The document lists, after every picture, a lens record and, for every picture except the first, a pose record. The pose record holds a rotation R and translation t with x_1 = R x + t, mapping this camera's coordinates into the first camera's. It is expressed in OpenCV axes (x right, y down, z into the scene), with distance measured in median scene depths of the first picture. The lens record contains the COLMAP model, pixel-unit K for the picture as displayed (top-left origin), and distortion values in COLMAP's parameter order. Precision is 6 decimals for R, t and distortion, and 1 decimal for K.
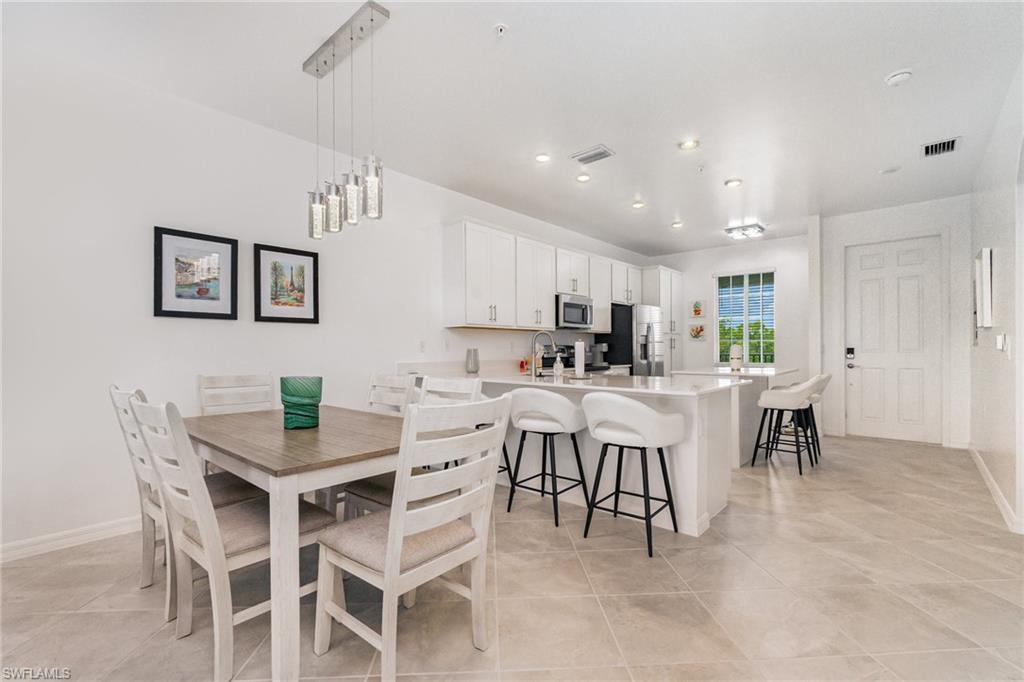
lens RADIAL K [[440.5, 0, 511.6], [0, 440.5, 350.0], [0, 0, 1]] dist [-0.007642, 0.001823]
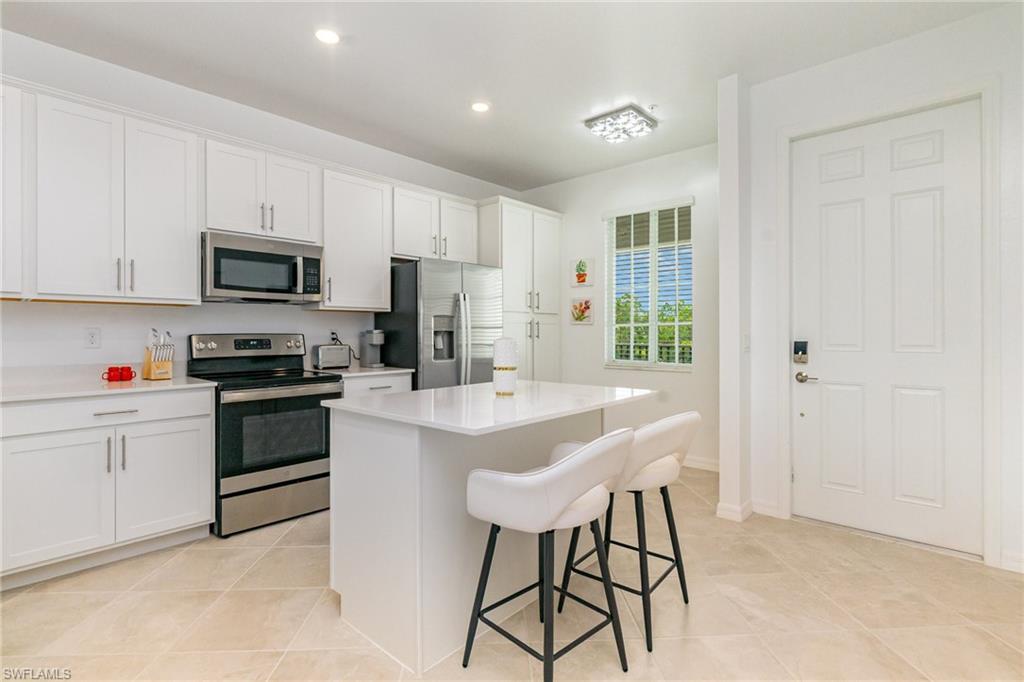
lens RADIAL K [[492.6, 0, 512.9], [0, 492.6, 331.8], [0, 0, 1]] dist [-0.001405, -0.001061]
pose [[0.999995, 0.002514, 0.001957, 0.498527], [-0.002507, 0.999990, -0.003606, -0.014053], [-0.001966, 0.003601, 0.999992, 0.496791]]
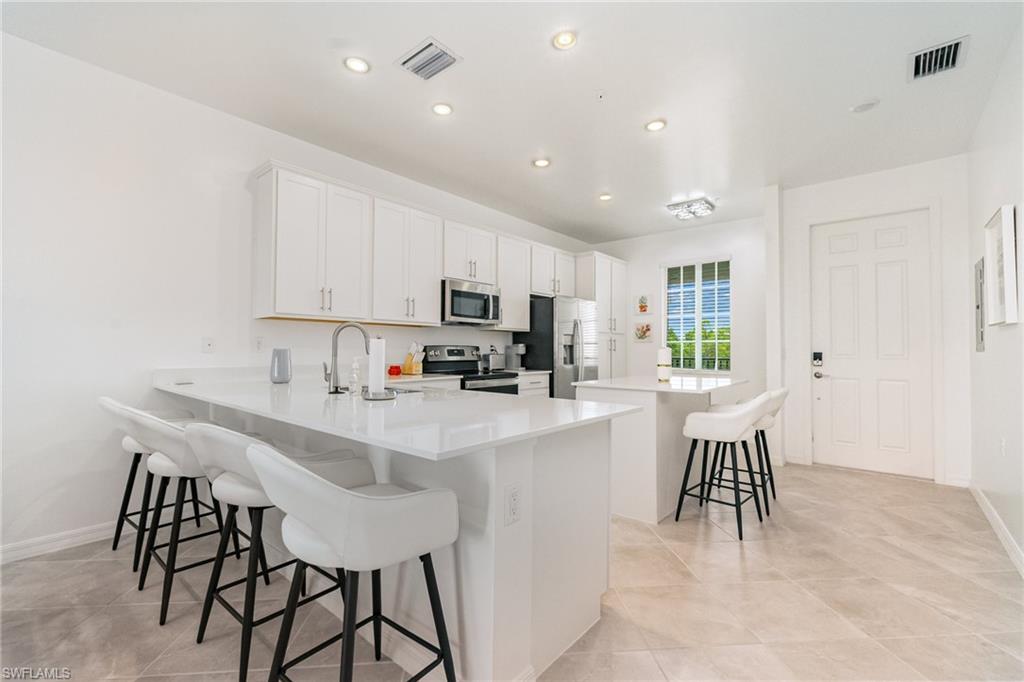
lens RADIAL K [[440.5, 0, 512.0], [0, 440.5, 339.9], [0, 0, 1]] dist [-0.007642, 0.001823]
pose [[0.999391, 0.010210, 0.033354, 0.220173], [-0.009375, 0.999641, -0.025103, -0.002851], [-0.033599, 0.024775, 0.999128, 0.257523]]
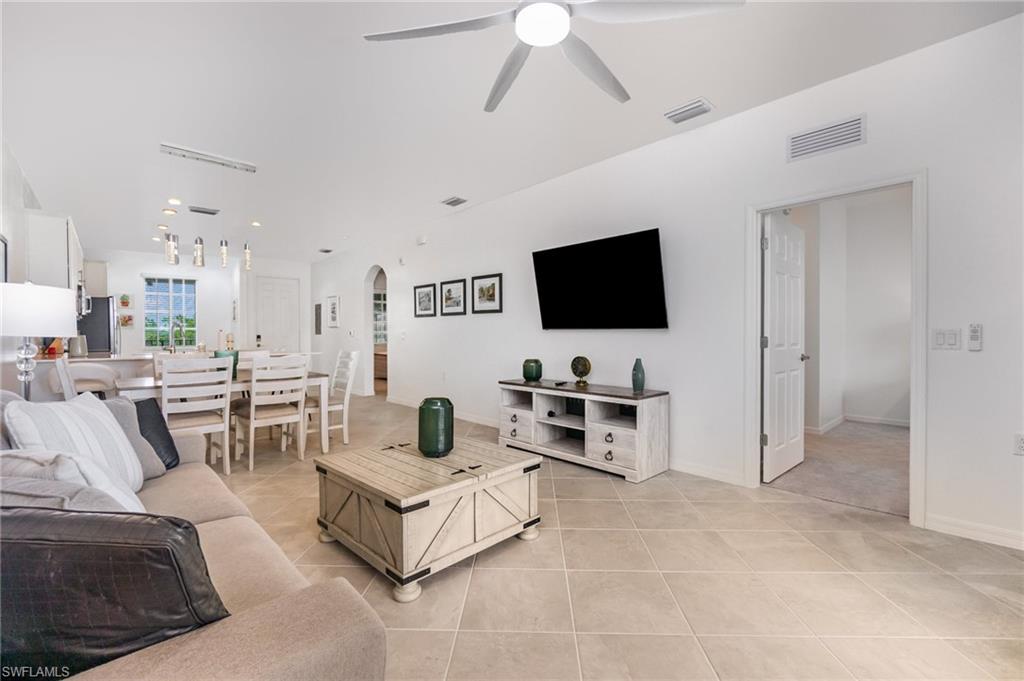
lens RADIAL K [[440.5, 0, 520.3], [0, 440.5, 335.6], [0, 0, 1]] dist [-0.007642, 0.001823]
pose [[0.075311, 0.002007, 0.997158, -0.968270], [0.000027, 0.999998, -0.002015, 0.000330], [-0.997160, 0.000179, 0.075311, -0.168857]]
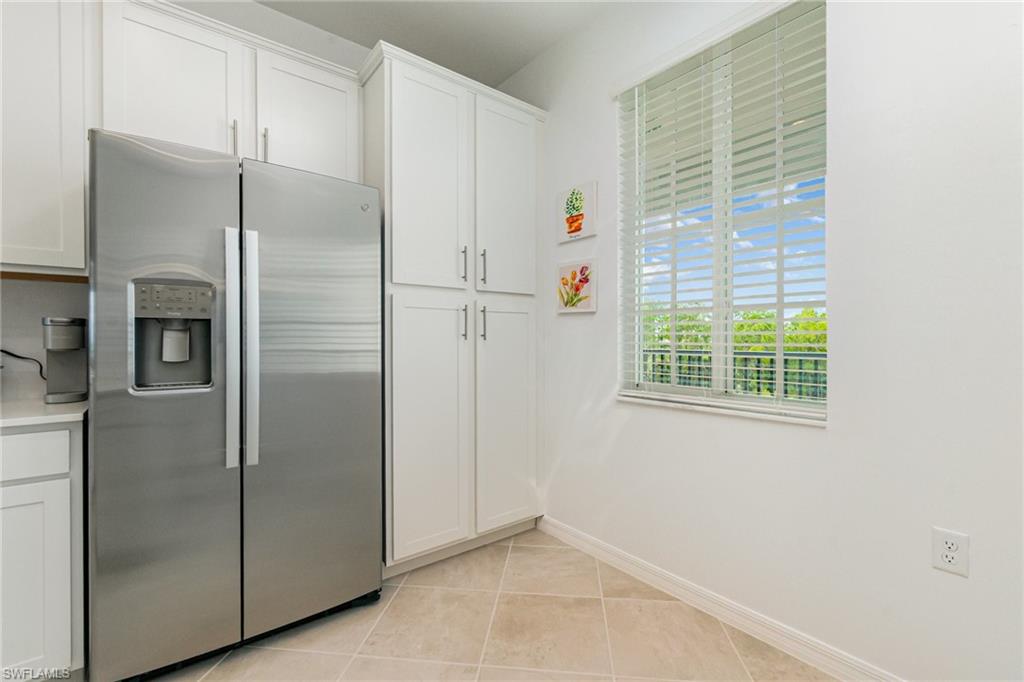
lens RADIAL K [[440.5, 0, 515.9], [0, 440.5, 339.8], [0, 0, 1]] dist [-0.007642, 0.001823]
pose [[0.987479, 0.005236, -0.157665, 0.655289], [-0.004911, 0.999985, 0.002447, -0.005792], [0.157676, -0.001642, 0.987490, 1.040136]]
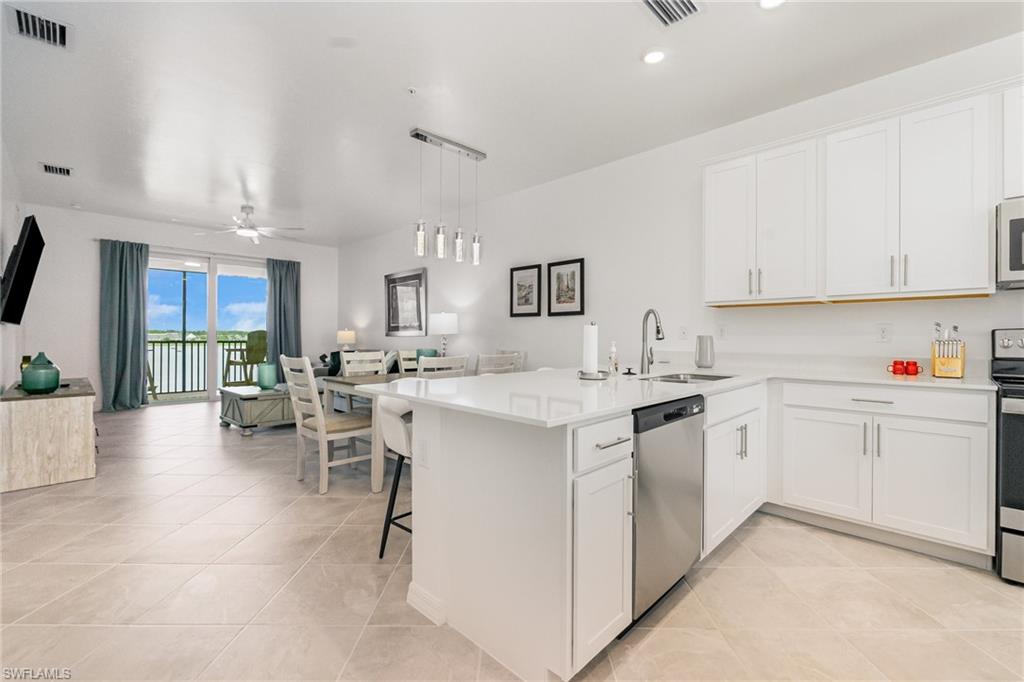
lens RADIAL K [[440.5, 0, 517.9], [0, 440.5, 337.2], [0, 0, 1]] dist [-0.007642, 0.001823]
pose [[-0.042595, 0.006269, -0.999073, 0.588906], [-0.006413, 0.999958, 0.006548, -0.002778], [0.999072, 0.006686, -0.042553, 0.633953]]
